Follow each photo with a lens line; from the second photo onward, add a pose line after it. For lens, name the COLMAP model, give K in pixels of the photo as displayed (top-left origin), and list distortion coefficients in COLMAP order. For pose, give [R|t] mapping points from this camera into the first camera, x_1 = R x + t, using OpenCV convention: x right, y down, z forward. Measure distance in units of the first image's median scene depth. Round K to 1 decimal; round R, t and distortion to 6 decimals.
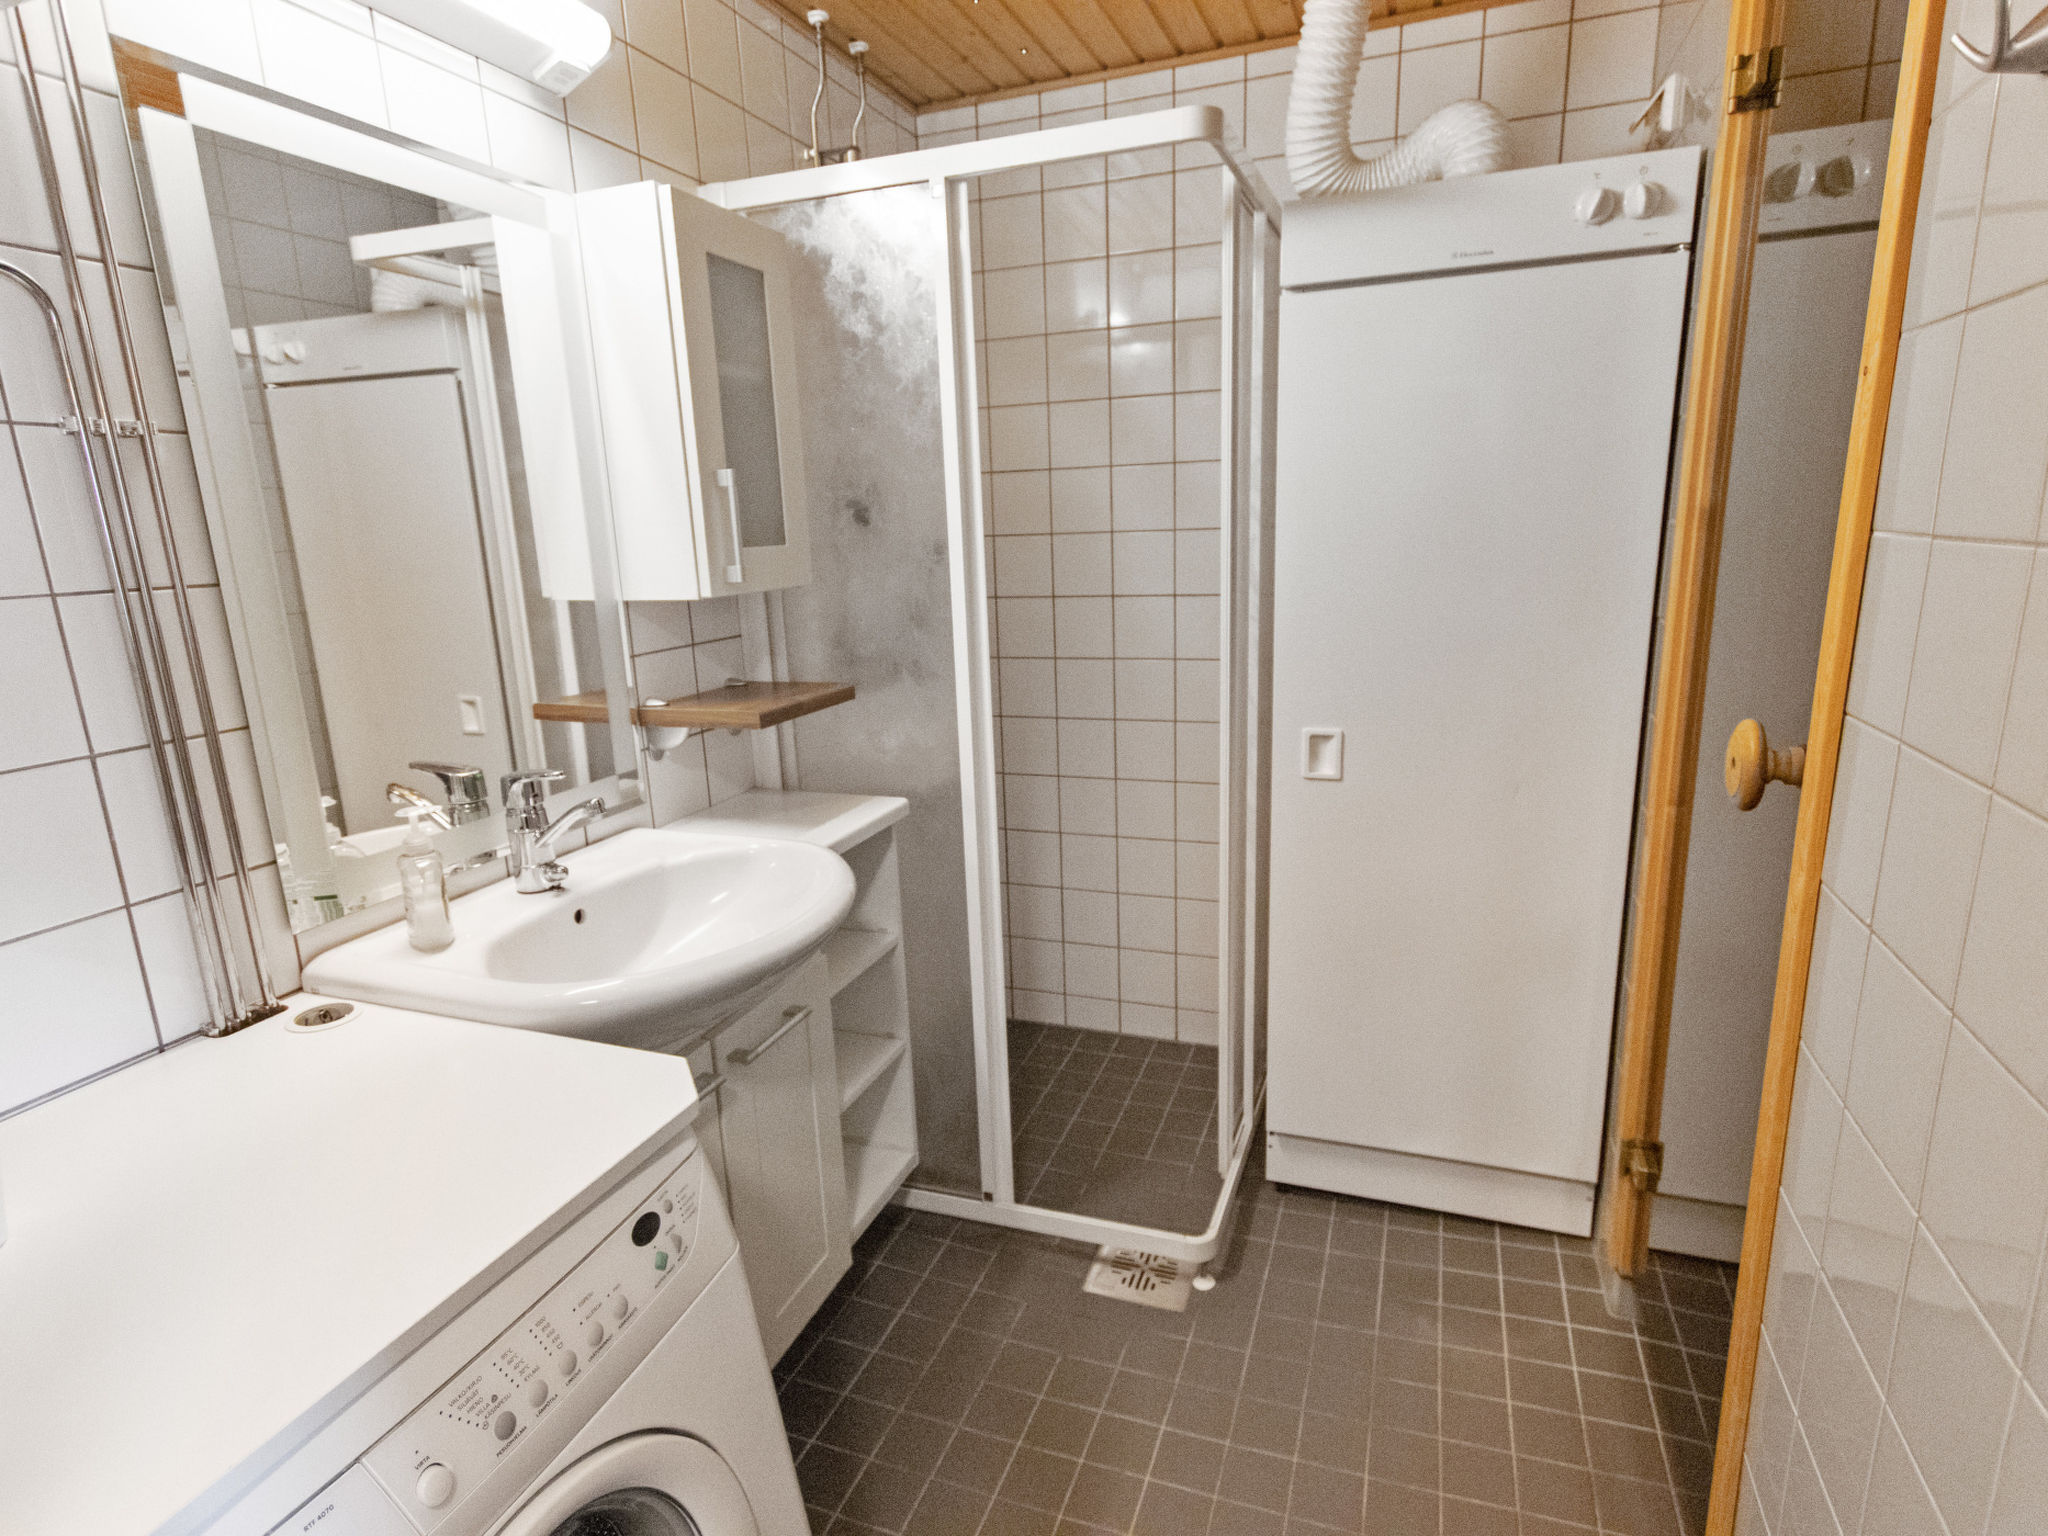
lens RADIAL K [[1076.6, 0, 1024.0], [0, 1076.6, 768.0], [0, 0, 1]] dist [0.000505, -0.000097]
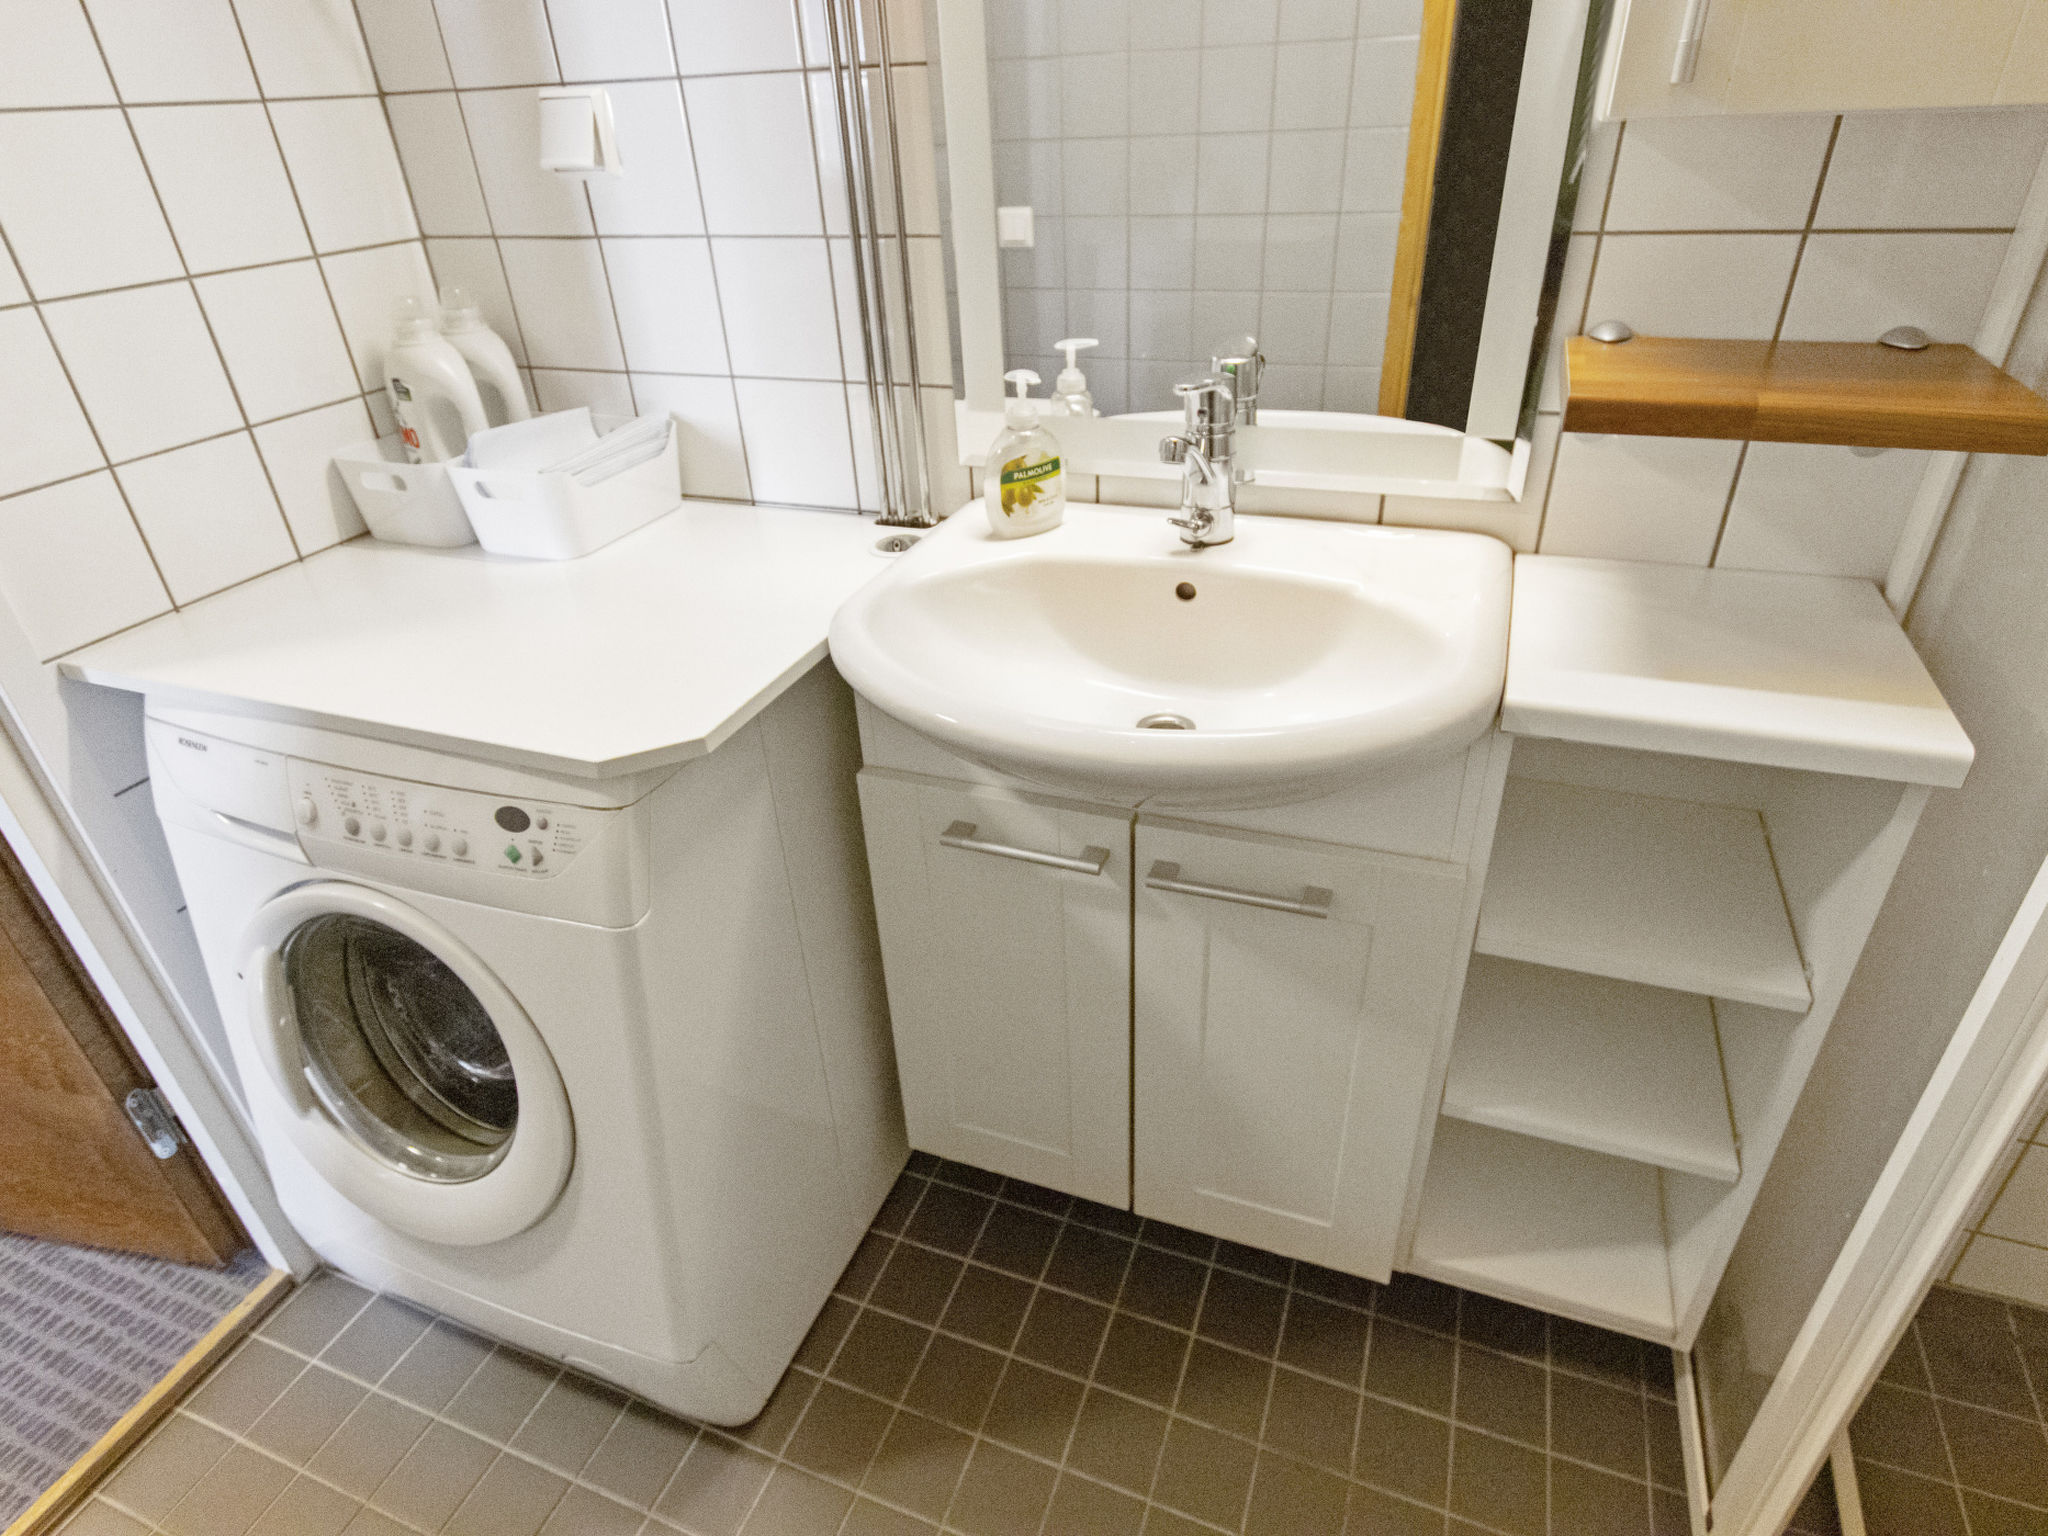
lens RADIAL K [[1125.6, 0, 1024.0], [0, 1125.6, 768.0], [0, 0, 1]] dist [0.002281, 0.000779]
pose [[-0.008474, 0.546690, -0.837292, 0.400741], [-0.178597, 0.823031, 0.539187, -0.211556], [0.983886, 0.154106, 0.090663, 1.095821]]
